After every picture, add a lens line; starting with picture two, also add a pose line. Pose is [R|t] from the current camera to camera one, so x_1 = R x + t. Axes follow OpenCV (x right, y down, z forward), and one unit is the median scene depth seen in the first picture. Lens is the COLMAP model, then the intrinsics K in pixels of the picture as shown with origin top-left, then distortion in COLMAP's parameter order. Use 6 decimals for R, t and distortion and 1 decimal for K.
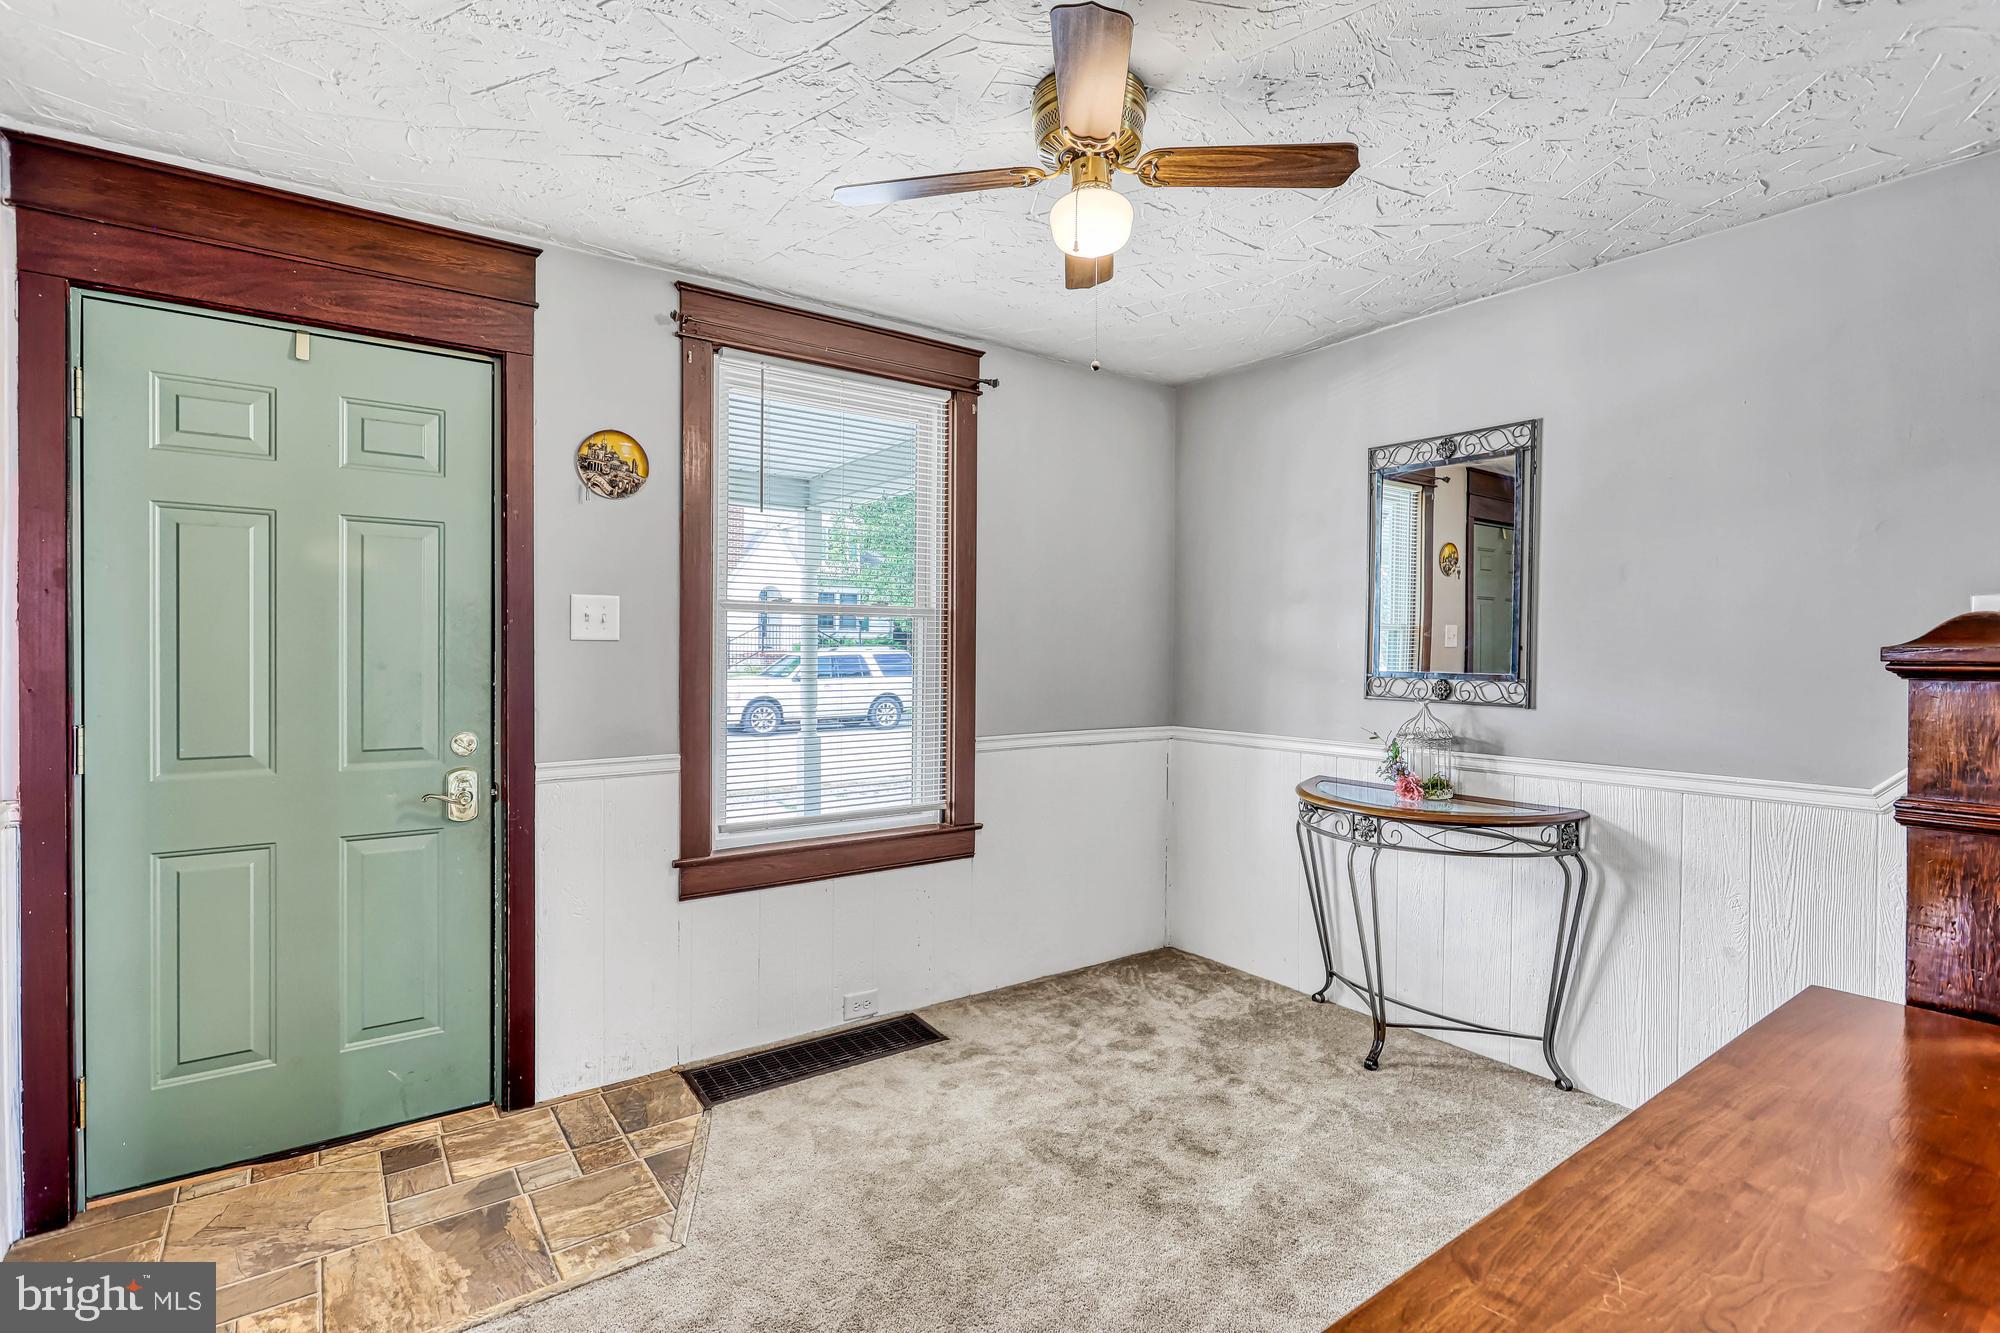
lens RADIAL K [[944.5, 0, 1005.4], [0, 944.5, 661.6], [0, 0, 1]] dist [-0.015461, -0.000408]
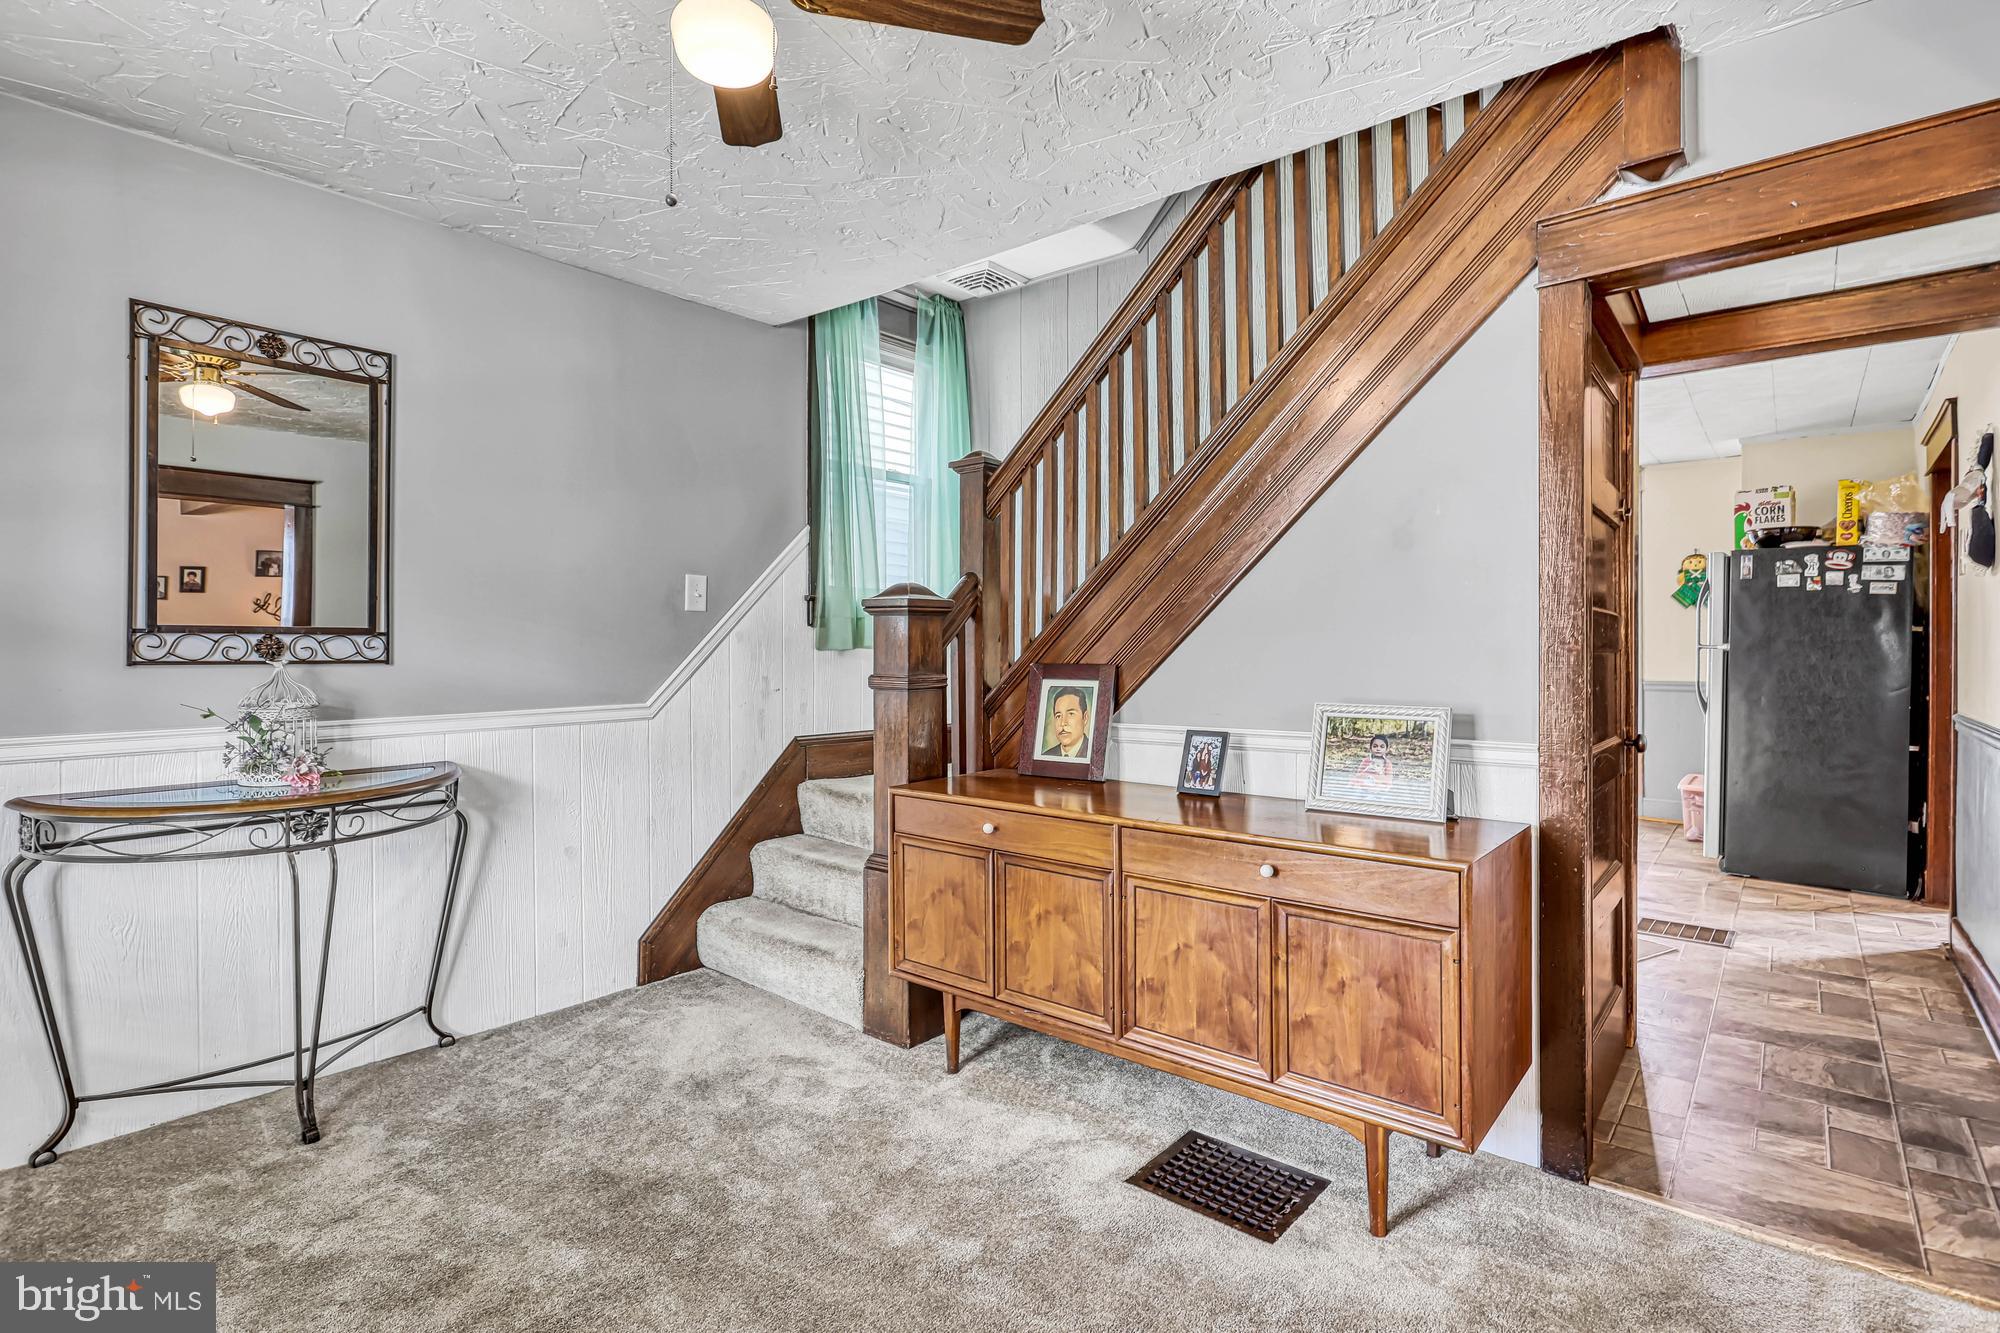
lens RADIAL K [[944.5, 0, 1001.3], [0, 944.5, 654.0], [0, 0, 1]] dist [-0.015461, -0.000408]
pose [[-0.237818, -0.010767, 0.971250, -0.481766], [0.019439, 0.999686, 0.015842, 0.037078], [-0.971115, 0.022648, -0.237534, 0.633652]]
